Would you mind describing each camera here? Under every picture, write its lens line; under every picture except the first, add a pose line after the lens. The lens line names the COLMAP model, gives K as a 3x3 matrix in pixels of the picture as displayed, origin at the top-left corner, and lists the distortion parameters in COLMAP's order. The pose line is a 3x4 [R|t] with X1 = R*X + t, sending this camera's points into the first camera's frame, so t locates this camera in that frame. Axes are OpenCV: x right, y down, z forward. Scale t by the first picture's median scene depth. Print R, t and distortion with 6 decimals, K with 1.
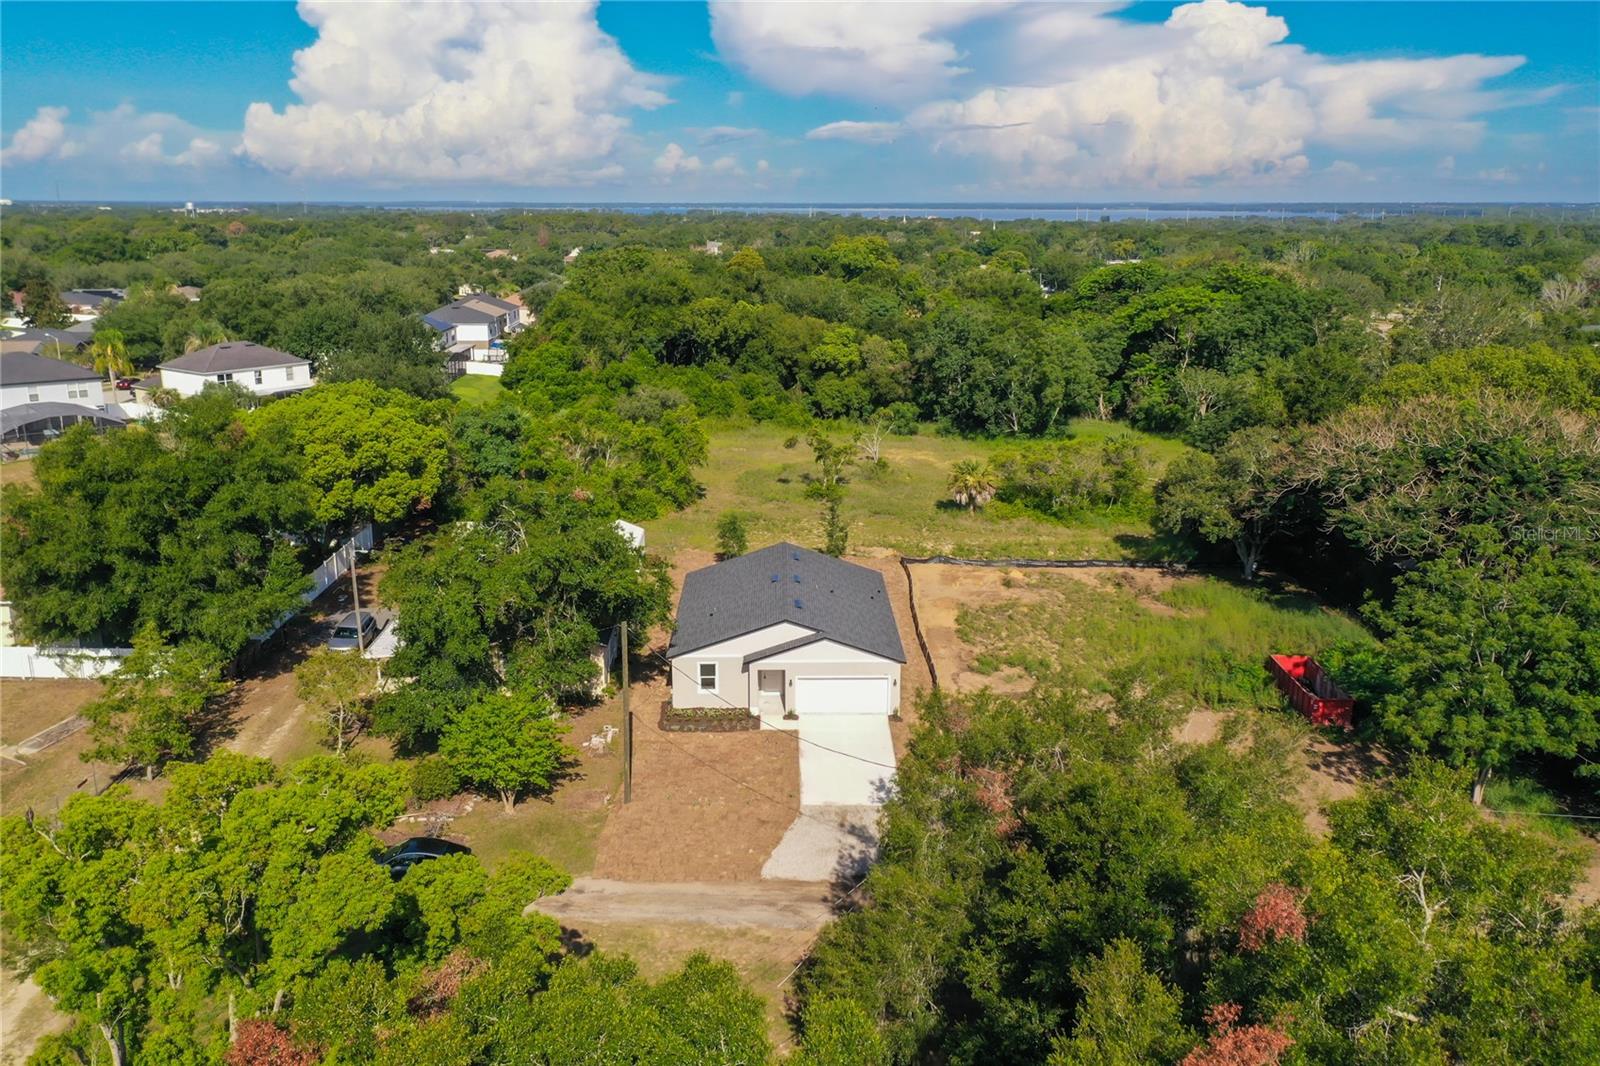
lens RADIAL K [[1300.1, 0, 800.0], [0, 1300.1, 533.0], [0, 0, 1]] dist [0.006047, 0.002002]
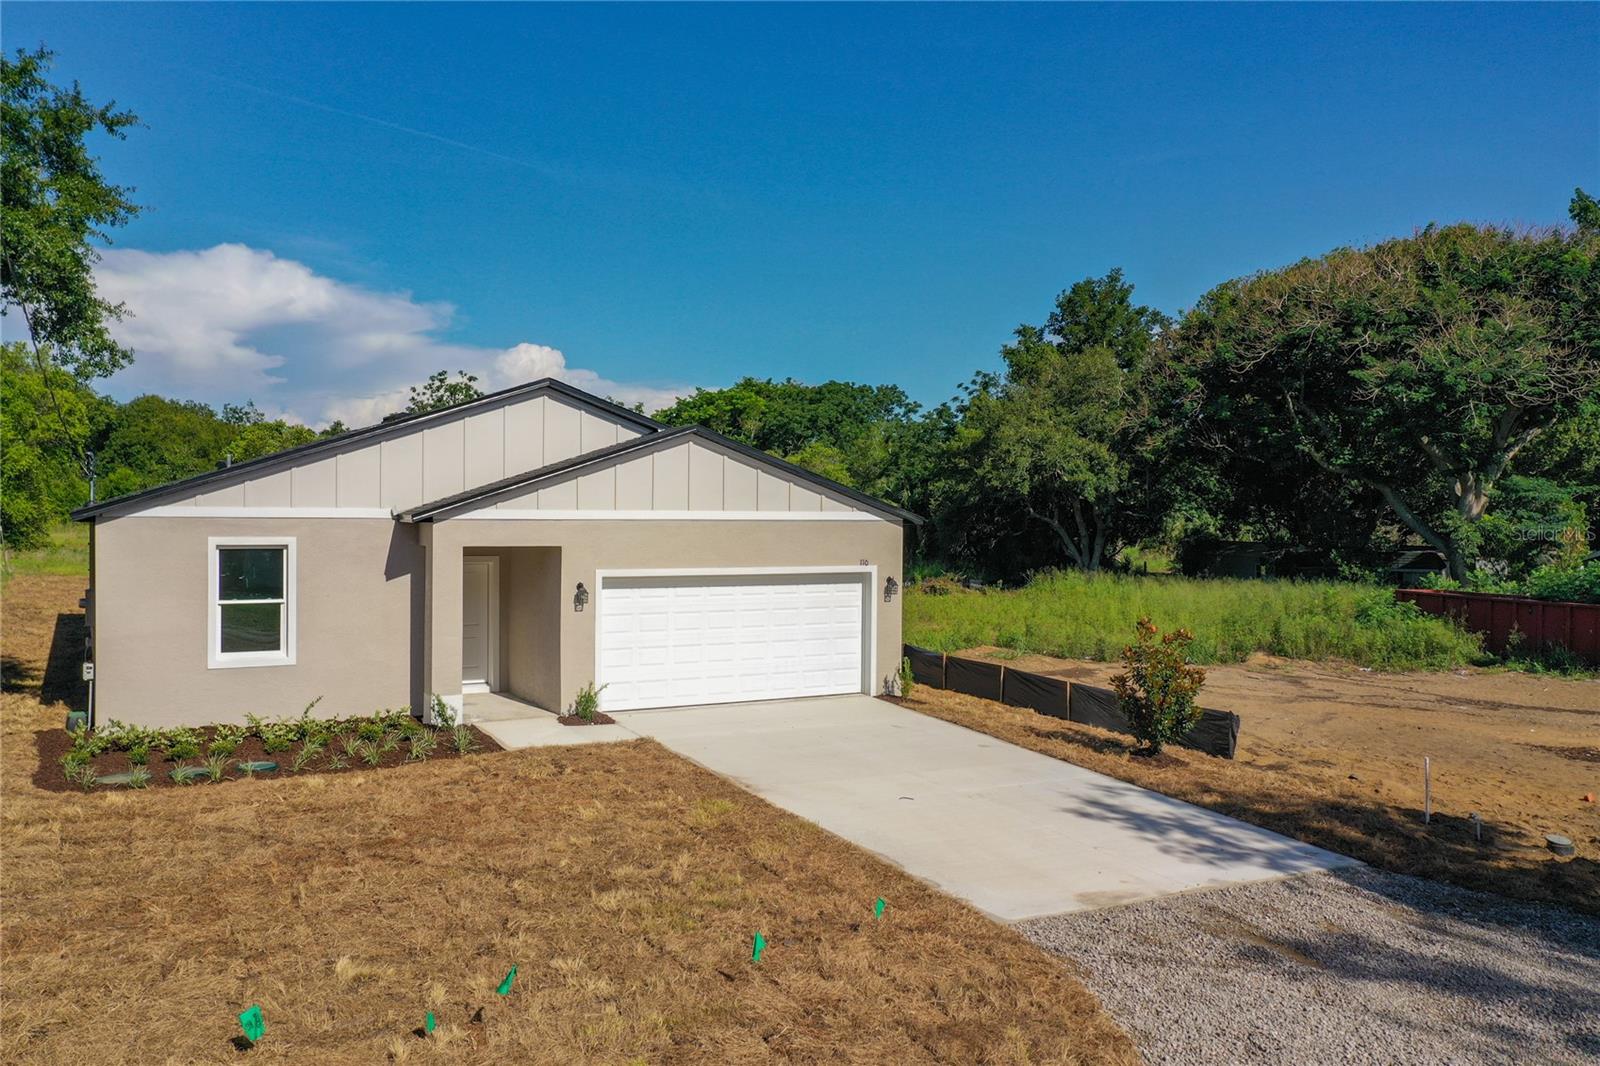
lens RADIAL K [[1300.1, 0, 800.0], [0, 1300.1, 533.0], [0, 0, 1]] dist [0.006047, 0.002002]
pose [[0.882771, -0.003679, 0.469789, -0.097146], [0.110993, 0.973295, -0.200942, 0.163454], [-0.456504, 0.229529, 0.859605, 0.729341]]
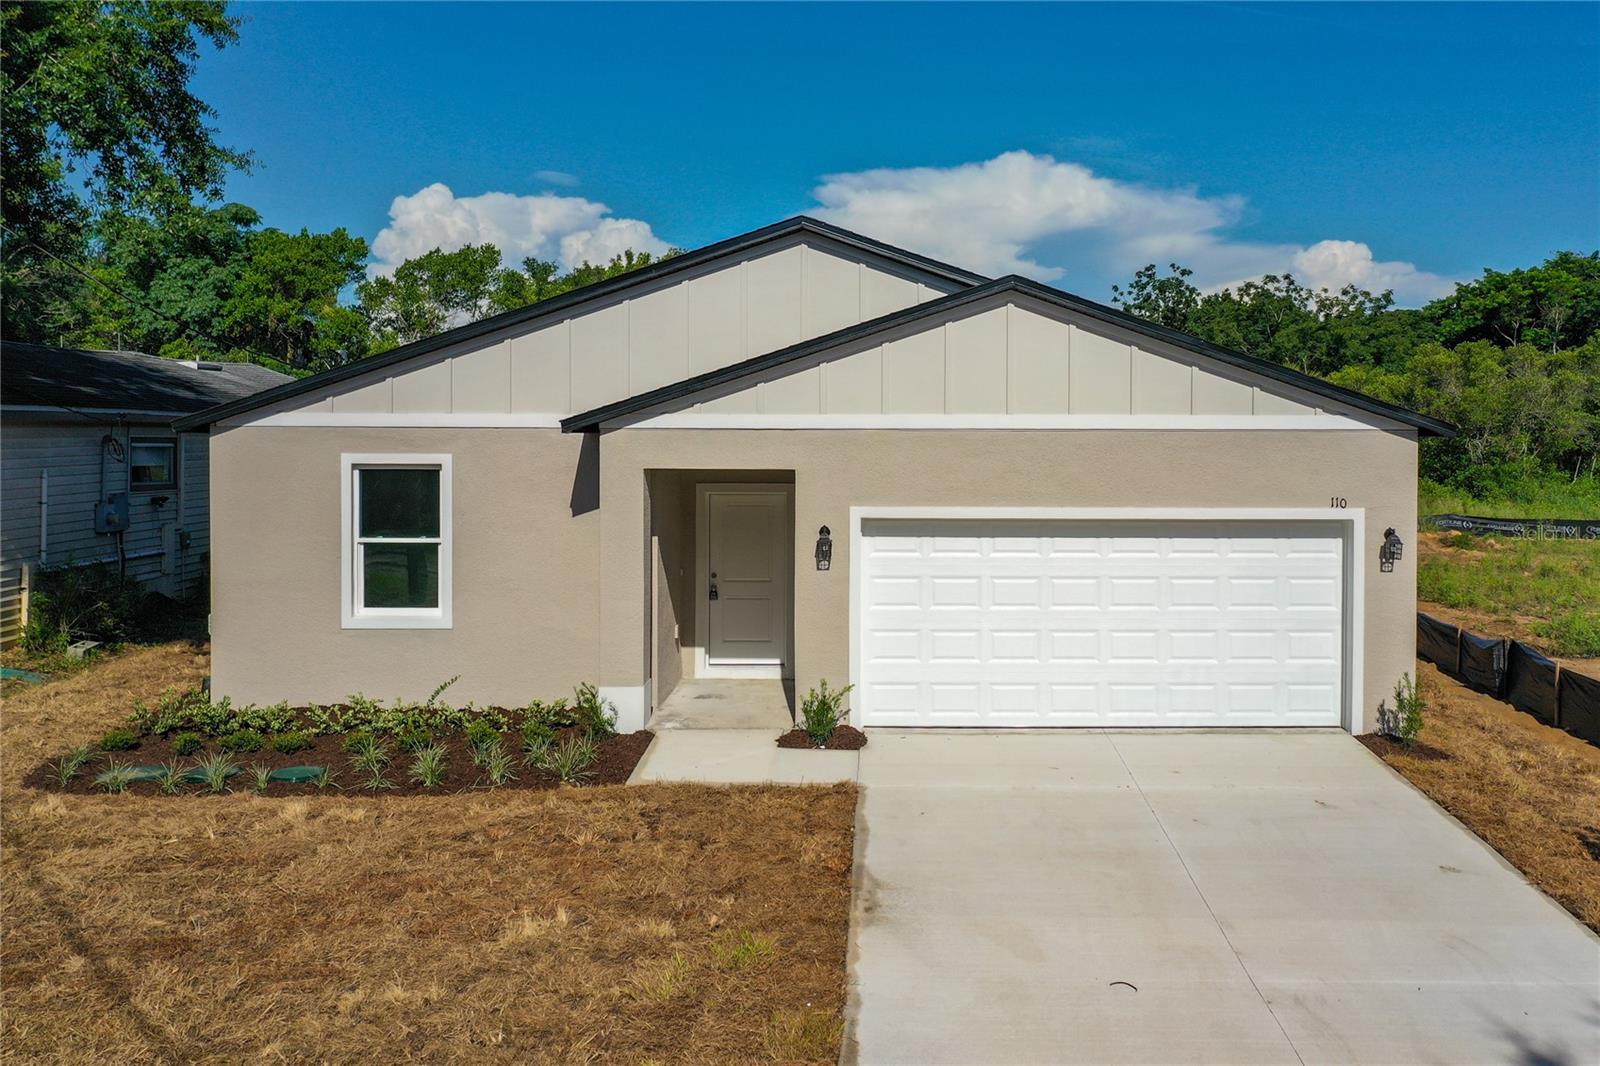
lens RADIAL K [[1476.9, 0, 884.8], [0, 1476.9, 470.2], [0, 0, 1]] dist [0.013492, 0.004246]
pose [[0.999927, 0.000527, -0.012065, 0.003960], [-0.003163, 0.975604, -0.219516, 0.150012], [0.011655, 0.219538, 0.975534, 0.791165]]
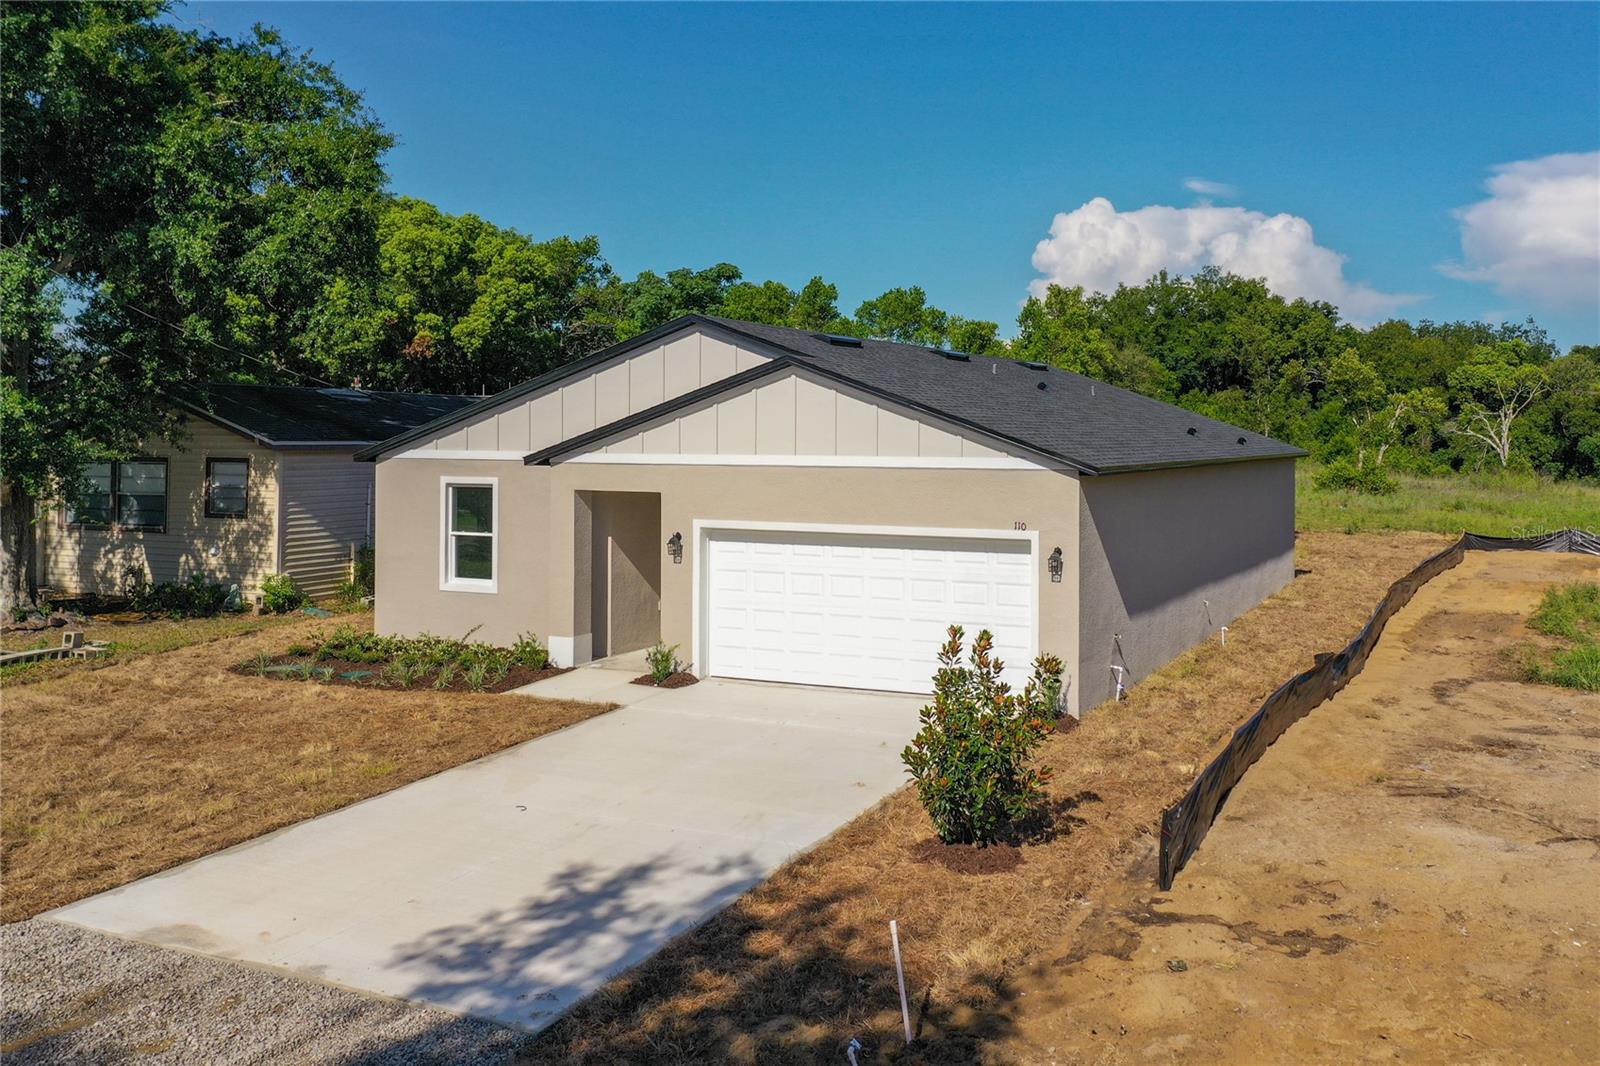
lens RADIAL K [[1485.6, 0, 876.4], [0, 1485.6, 454.6], [0, 0, 1]] dist [-0.006604, -0.017005]
pose [[0.897543, 0.007010, -0.440871, 0.159028], [-0.110764, 0.971396, -0.210053, 0.154853], [0.426787, 0.237364, 0.872646, 0.750007]]
